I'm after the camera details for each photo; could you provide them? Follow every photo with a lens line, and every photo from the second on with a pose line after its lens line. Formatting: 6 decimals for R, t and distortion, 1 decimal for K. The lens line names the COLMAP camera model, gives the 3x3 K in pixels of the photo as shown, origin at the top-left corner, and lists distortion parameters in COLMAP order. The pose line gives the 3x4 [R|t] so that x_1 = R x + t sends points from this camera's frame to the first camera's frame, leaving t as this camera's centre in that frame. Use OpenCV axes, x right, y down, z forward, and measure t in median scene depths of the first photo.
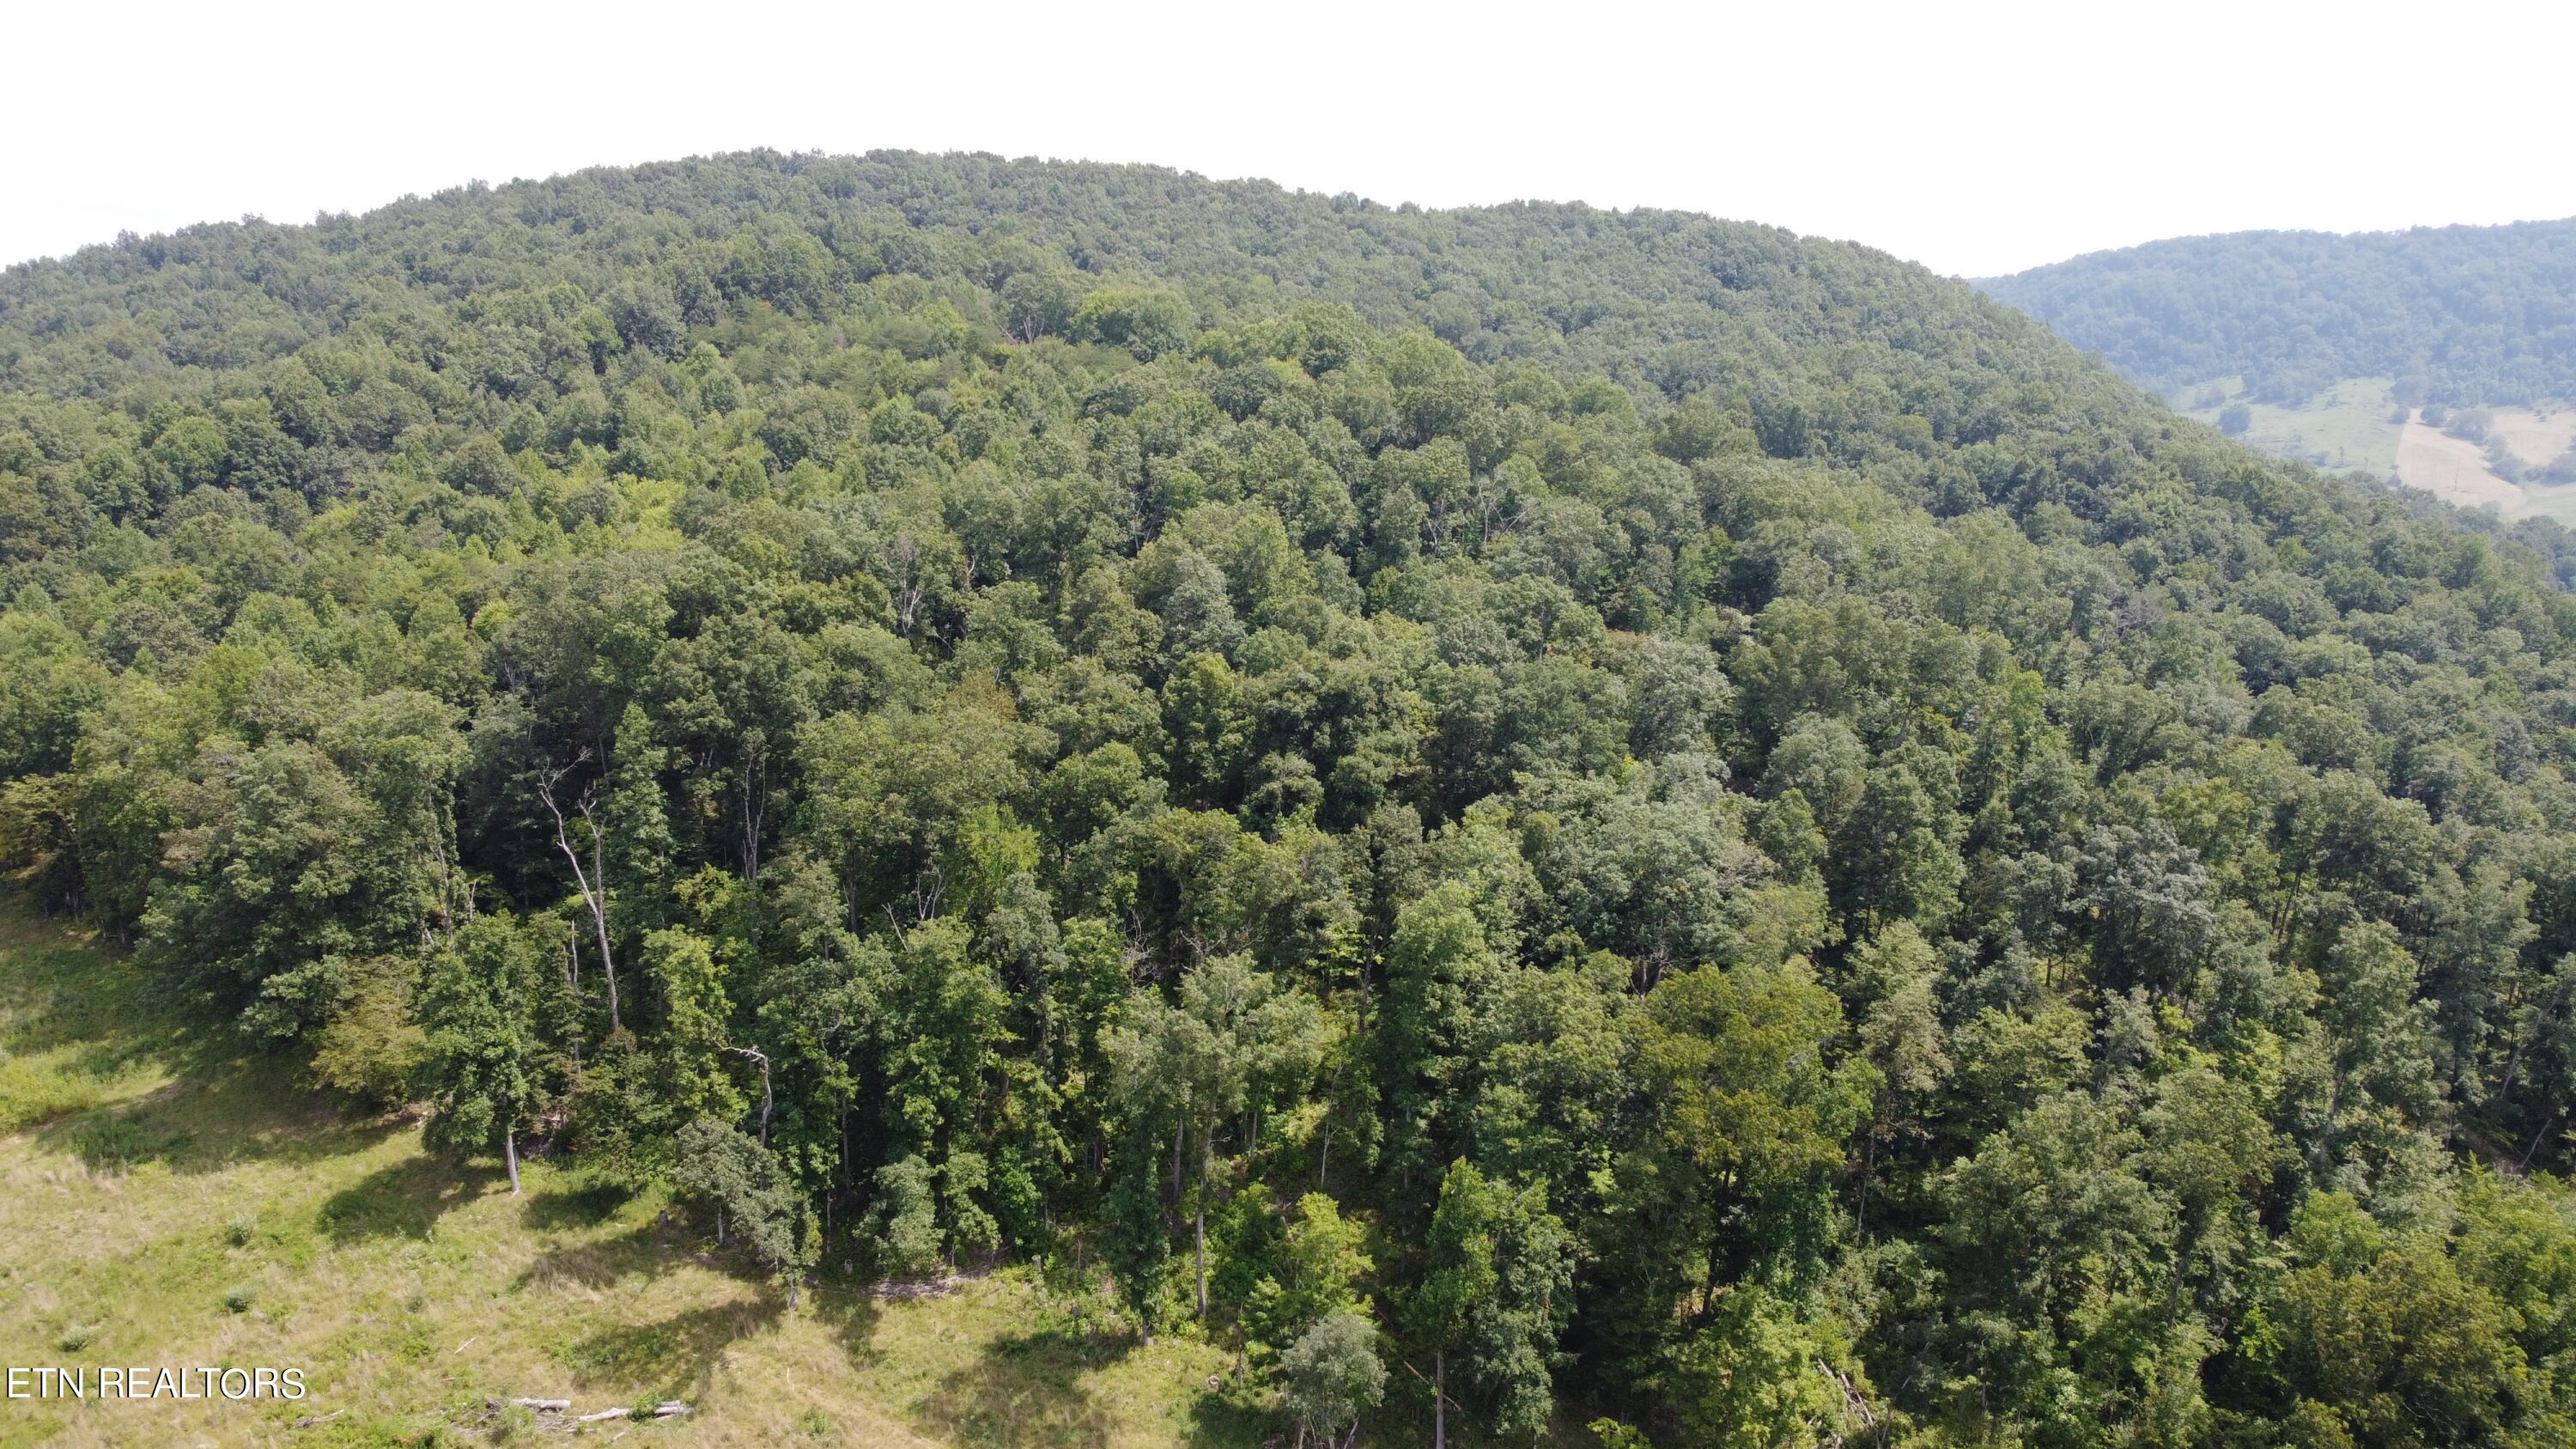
lens RADIAL K [[1922.6, 0, 1251.0], [0, 1922.6, 725.8], [0, 0, 1]] dist [0.006746, -0.004993]
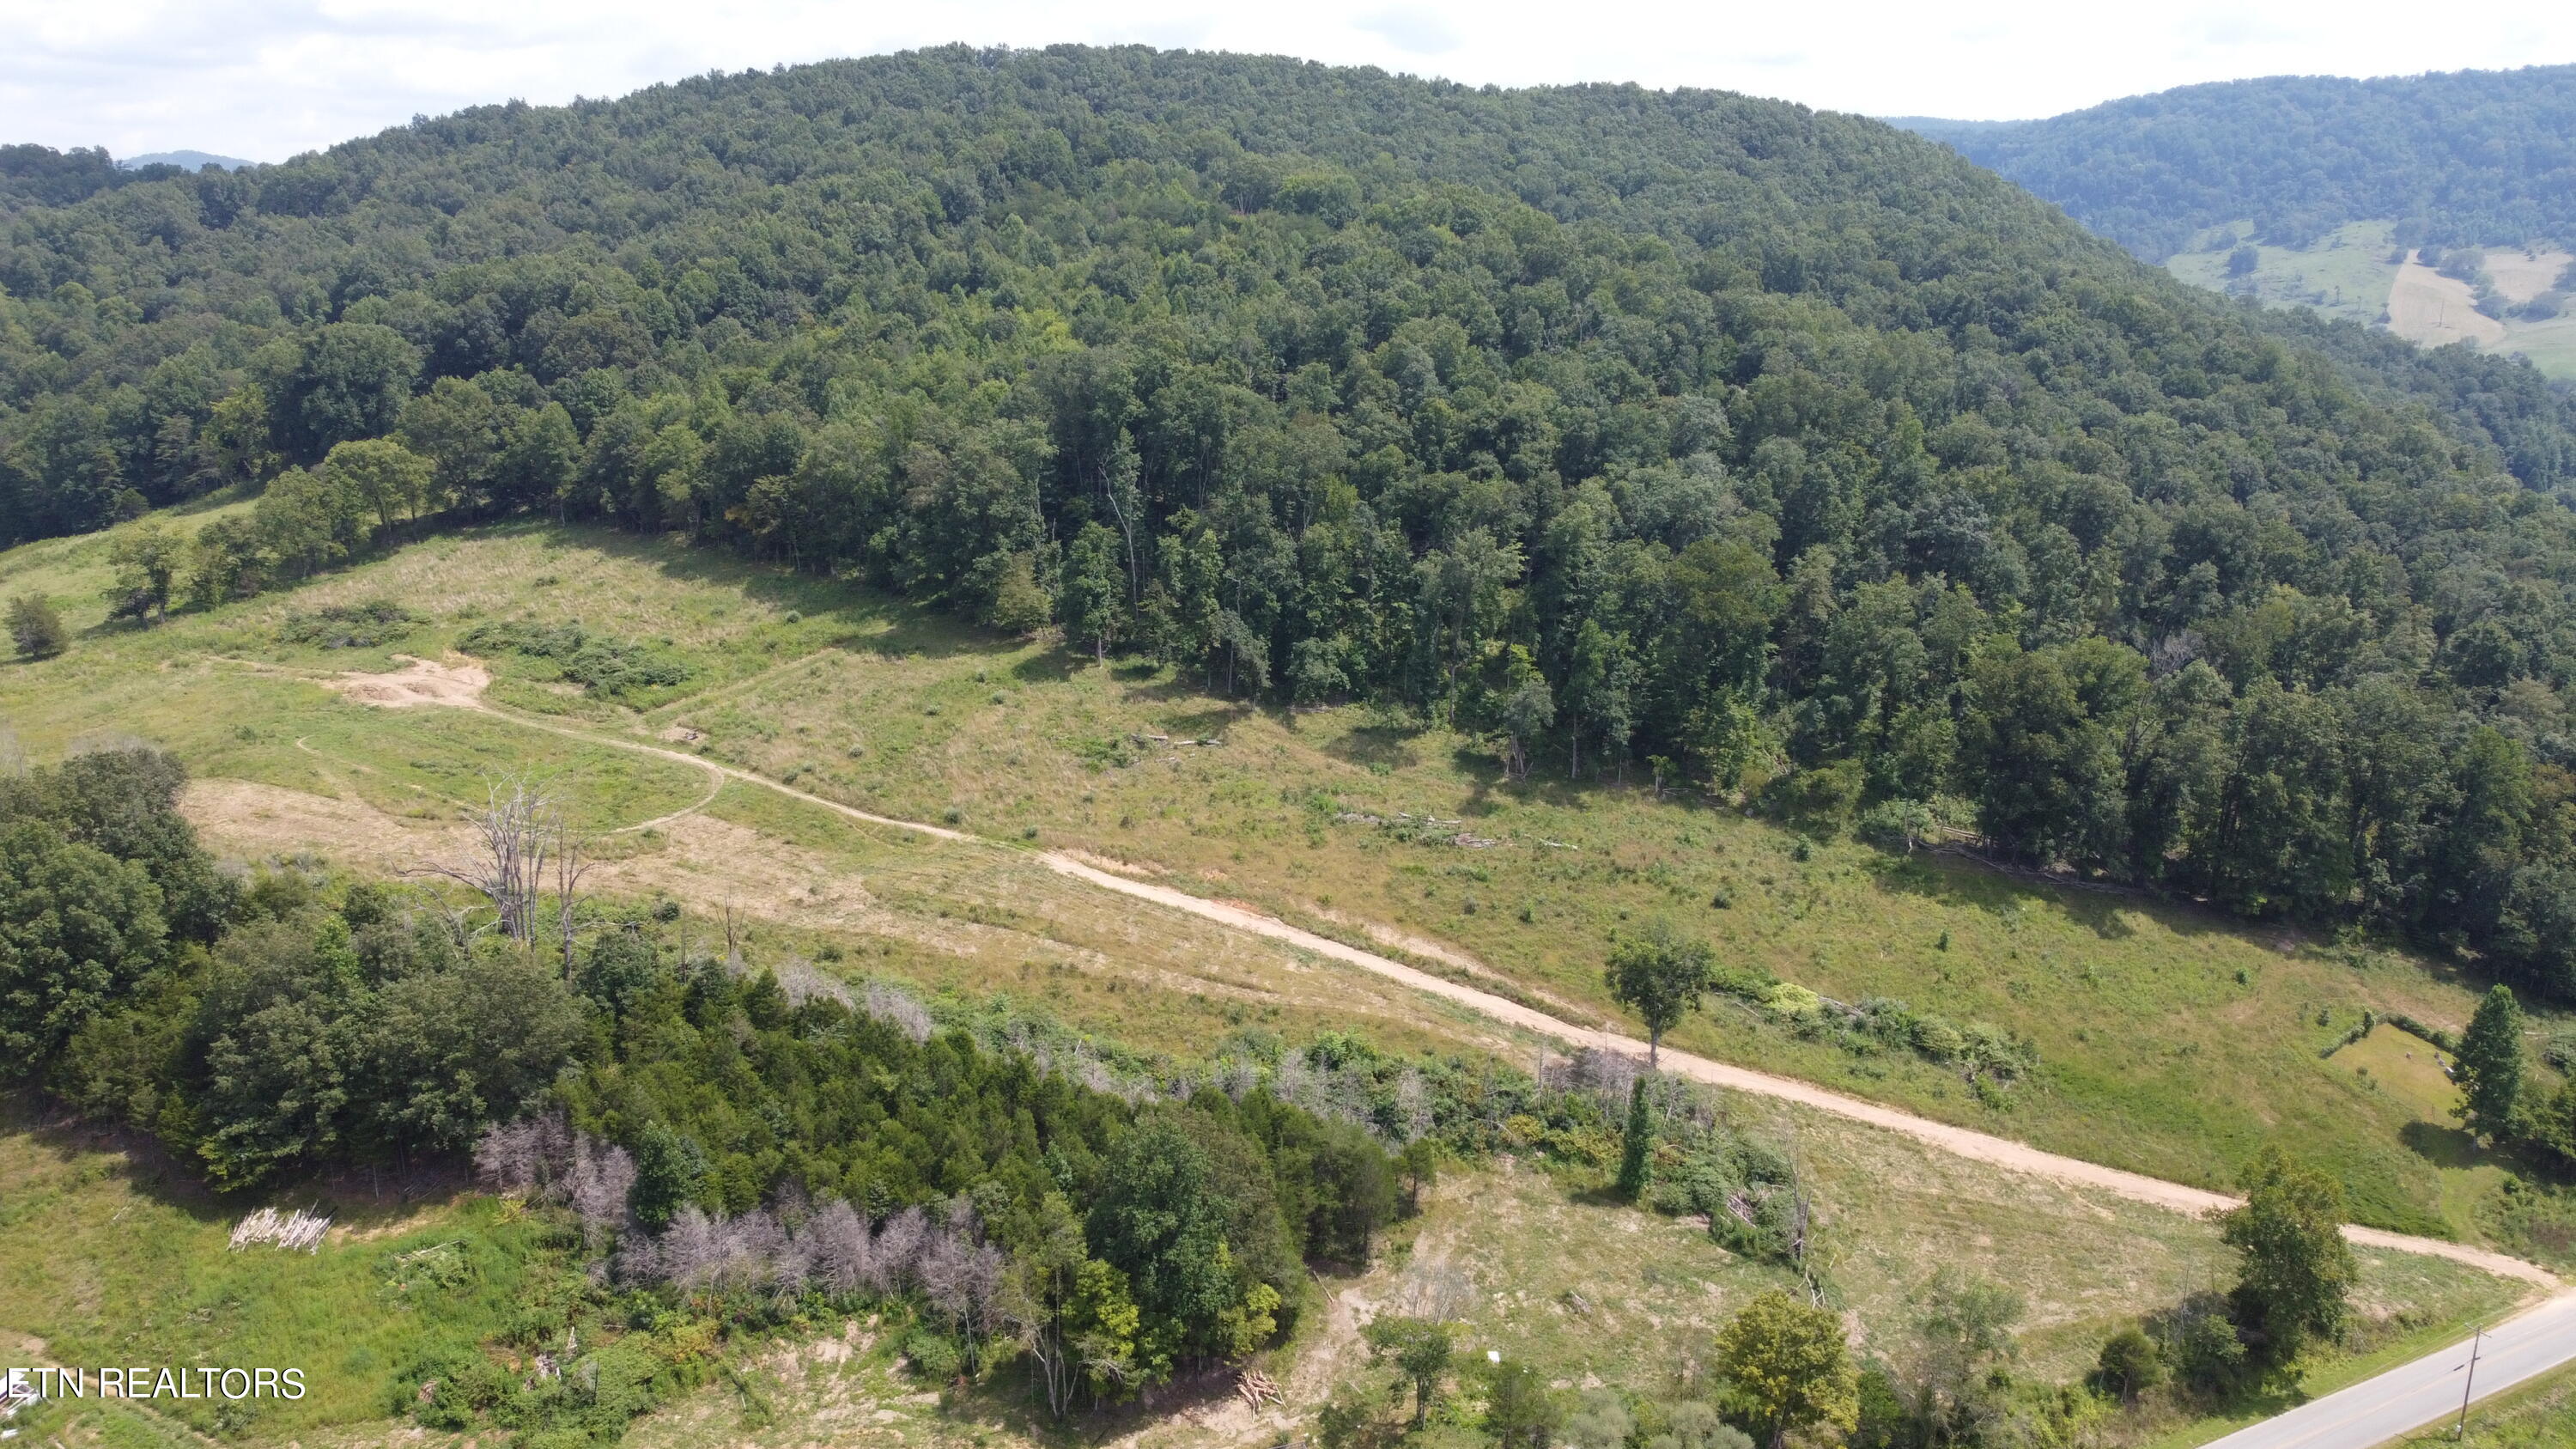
lens RADIAL K [[1922.6, 0, 1251.0], [0, 1922.6, 725.8], [0, 0, 1]] dist [0.006746, -0.004993]
pose [[0.999835, -0.002441, -0.018003, -0.108434], [0.003800, 0.997109, 0.075892, 0.086066], [0.017766, -0.075948, 0.996953, -0.543754]]
